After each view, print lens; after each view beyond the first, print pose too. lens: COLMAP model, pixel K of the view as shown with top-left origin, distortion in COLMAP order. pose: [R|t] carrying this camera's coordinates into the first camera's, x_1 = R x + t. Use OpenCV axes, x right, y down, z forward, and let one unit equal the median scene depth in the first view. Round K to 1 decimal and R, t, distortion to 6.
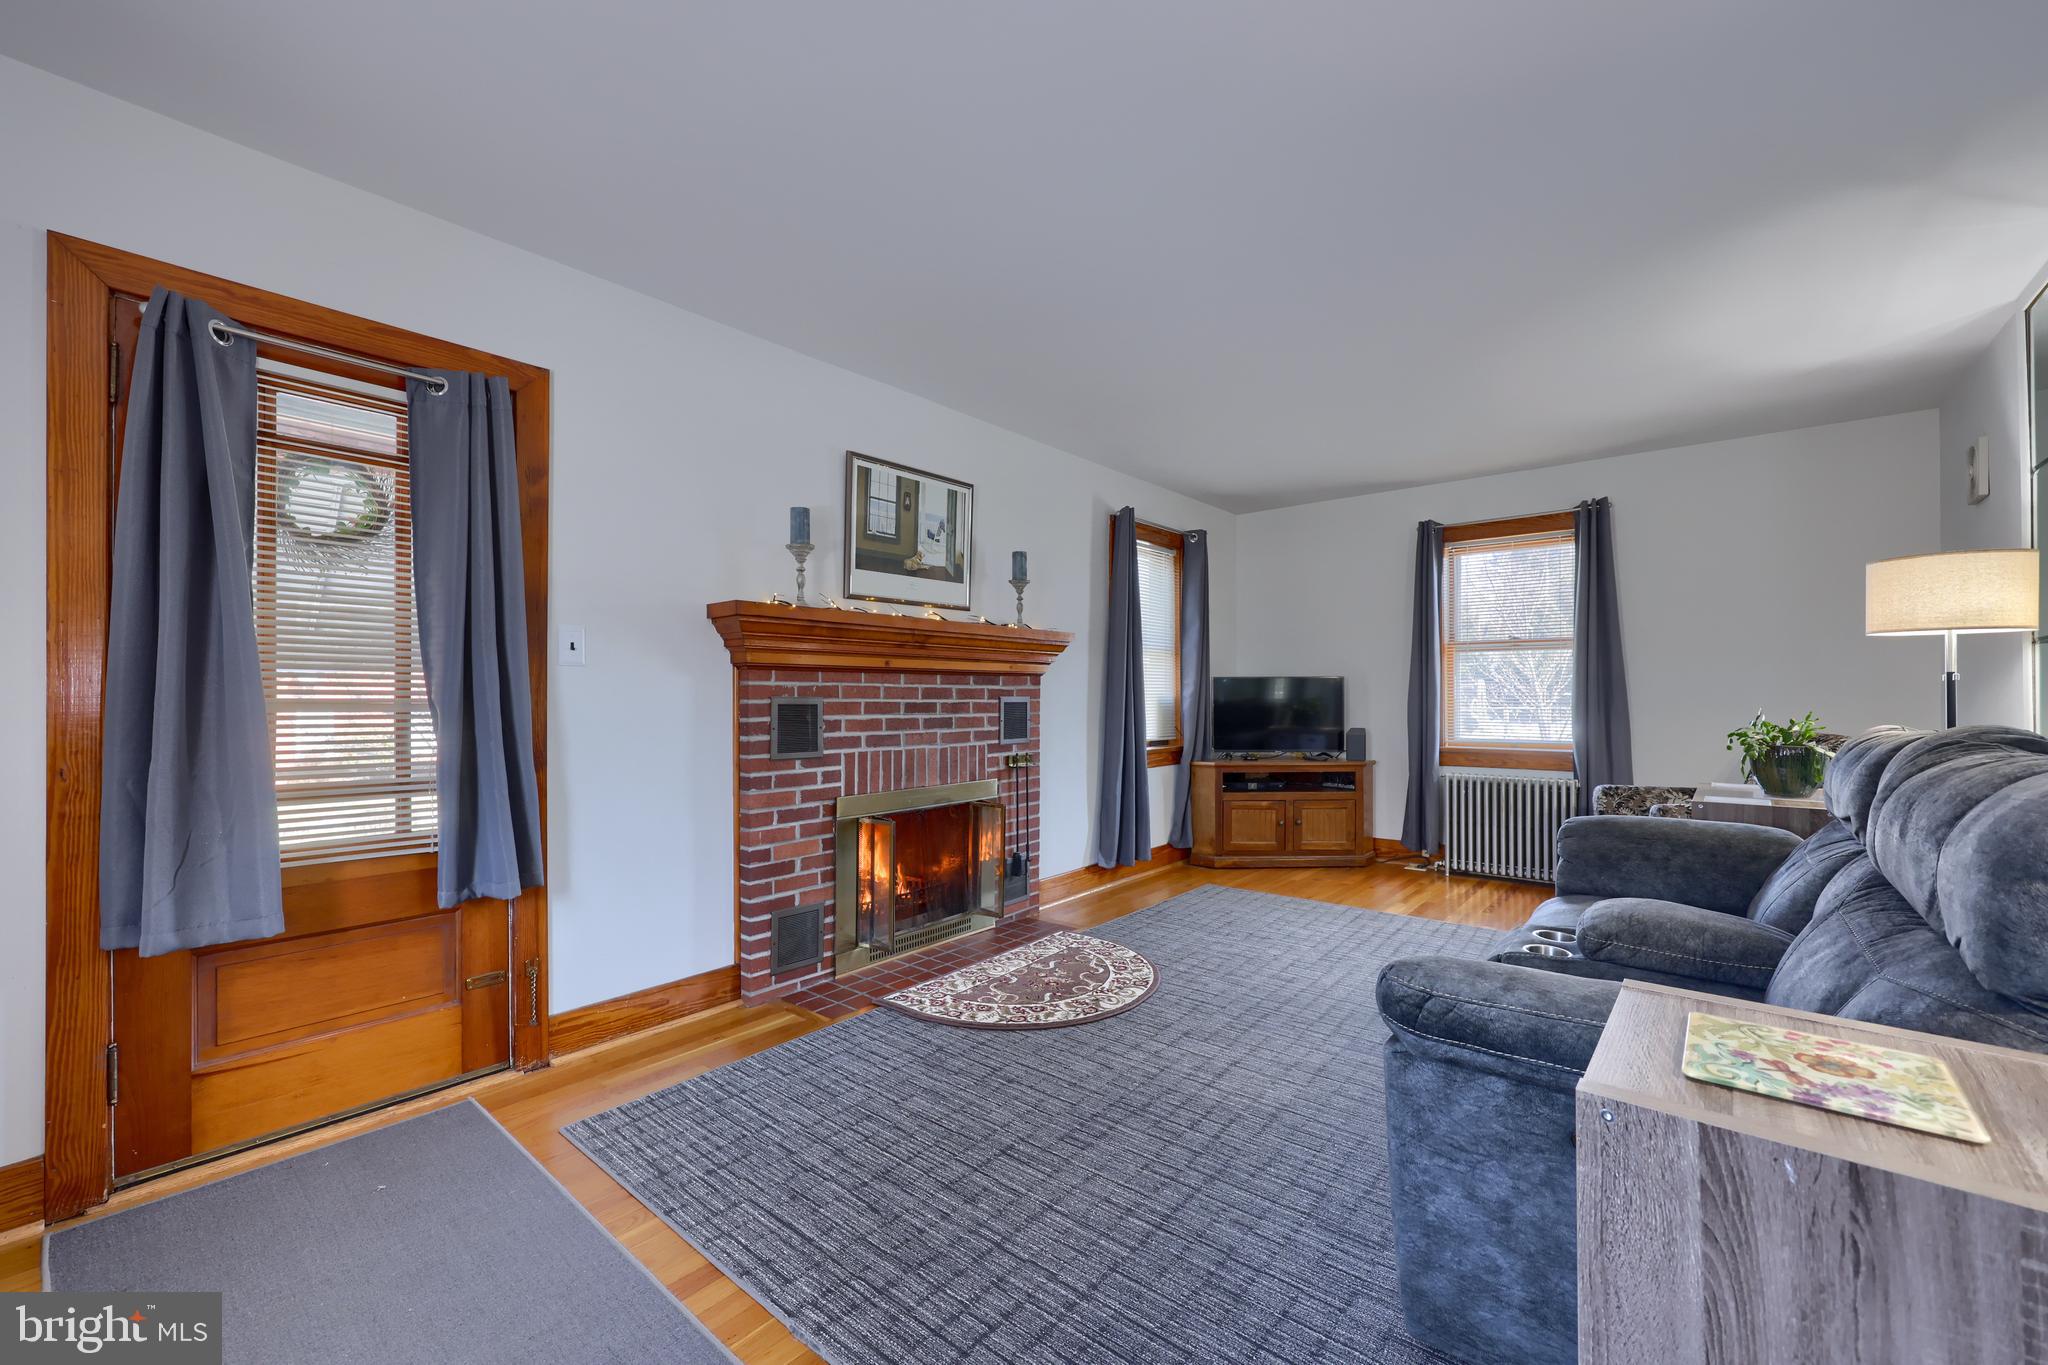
lens RADIAL K [[846.0, 0, 1021.9], [0, 846.0, 690.0], [0, 0, 1]] dist [-0.000542, 0.000046]
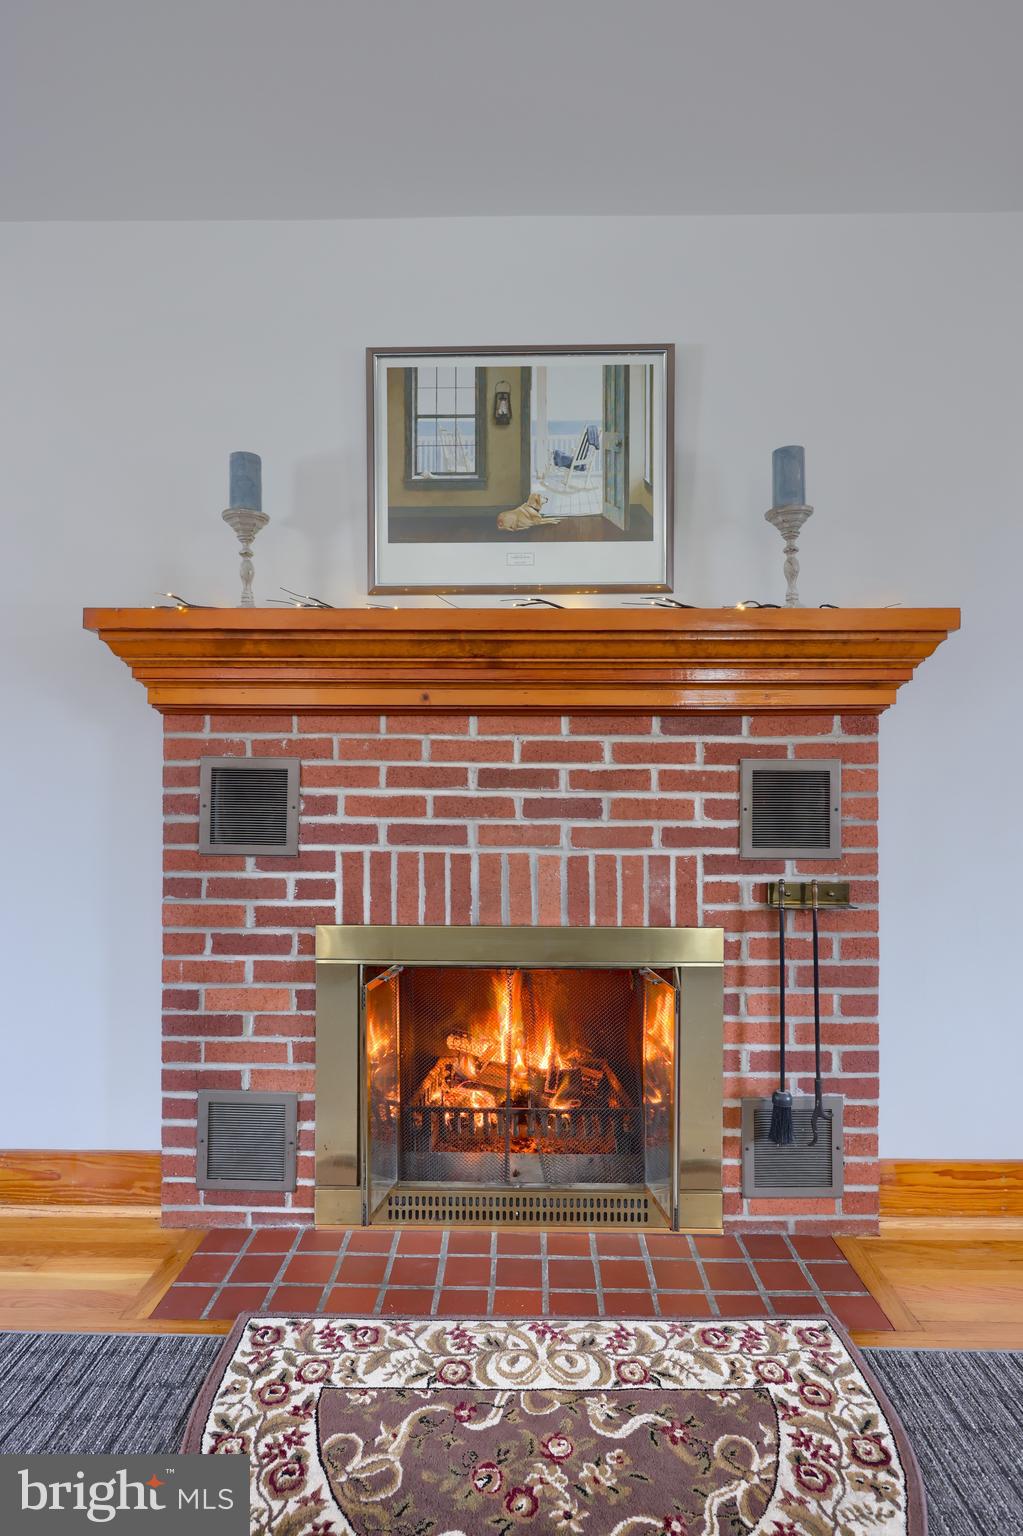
lens RADIAL K [[802.2, 0, 477.2], [0, 802.2, 768.4], [0, 0, 1]] dist [-0.002029, -0.000588]
pose [[0.619649, -0.009119, -0.784826, 0.302663], [-0.000173, 0.999931, -0.011755, 0.023301], [0.784879, 0.007420, 0.619605, 0.748587]]
